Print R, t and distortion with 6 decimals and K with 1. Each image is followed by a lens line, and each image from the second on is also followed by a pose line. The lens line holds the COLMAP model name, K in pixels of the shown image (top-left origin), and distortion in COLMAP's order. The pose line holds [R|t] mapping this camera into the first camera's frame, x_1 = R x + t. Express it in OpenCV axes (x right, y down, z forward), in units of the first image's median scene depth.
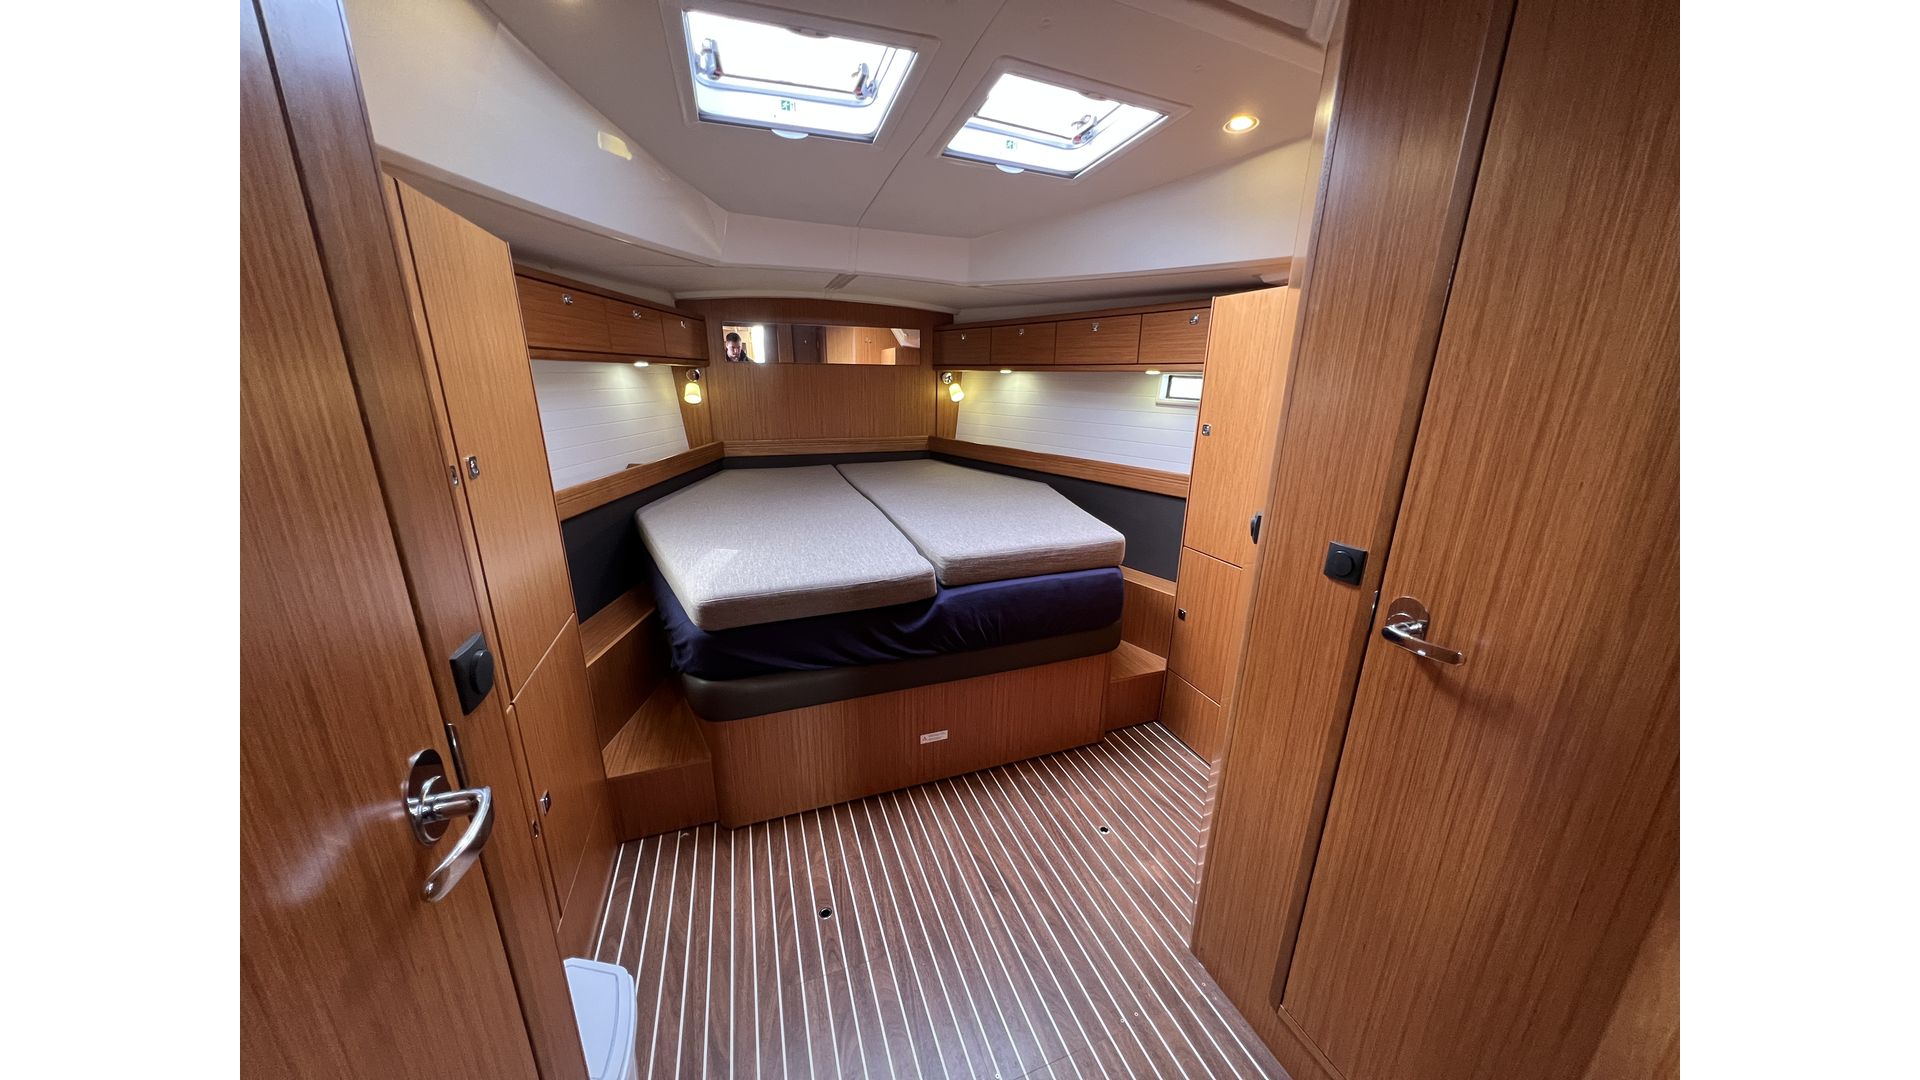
lens RADIAL K [[572.2, 0, 957.3], [0, 572.2, 540.9], [0, 0, 1]] dist [-0.000822, -0.000045]
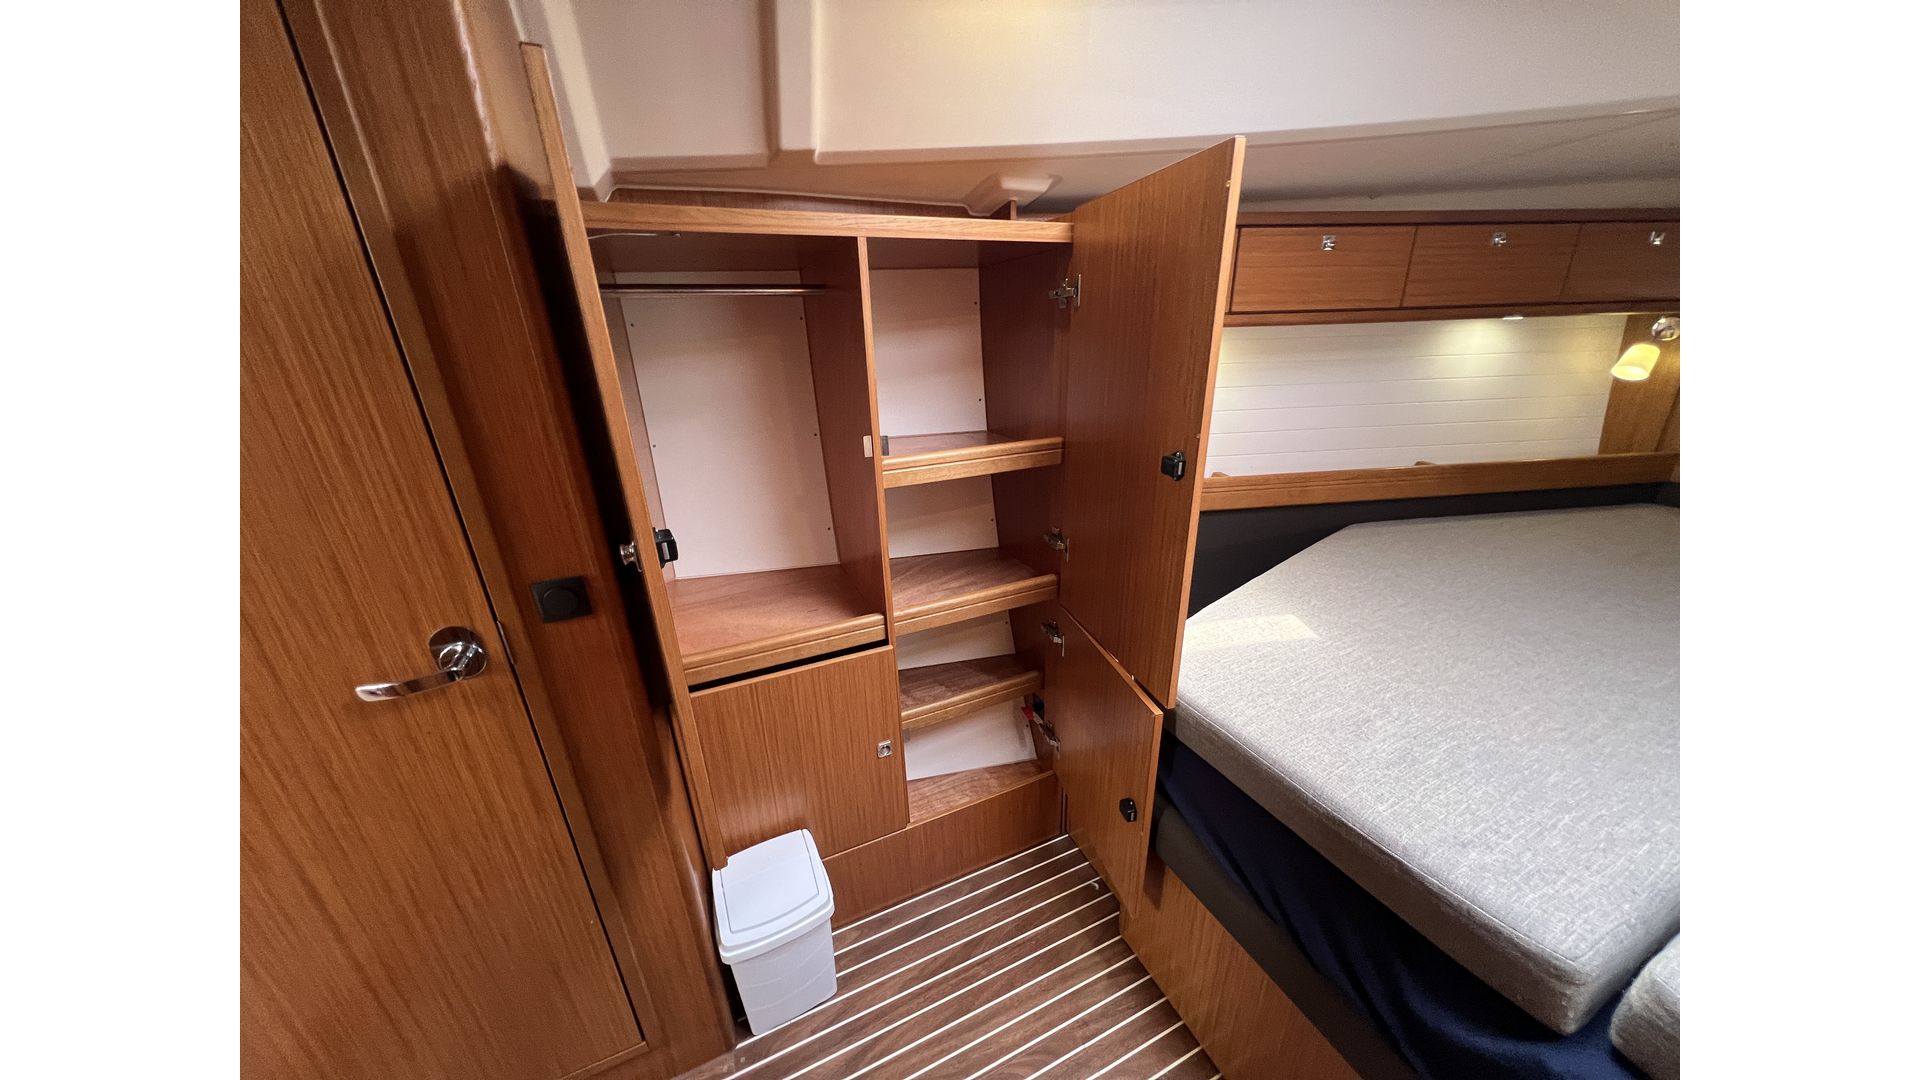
lens RADIAL K [[572.2, 0, 957.3], [0, 572.2, 540.9], [0, 0, 1]] dist [-0.000822, -0.000045]
pose [[0.059963, 0.329449, -0.942267, 0.182308], [-0.246475, 0.919624, 0.305847, -0.210693], [0.967292, 0.213906, 0.136344, 0.632135]]
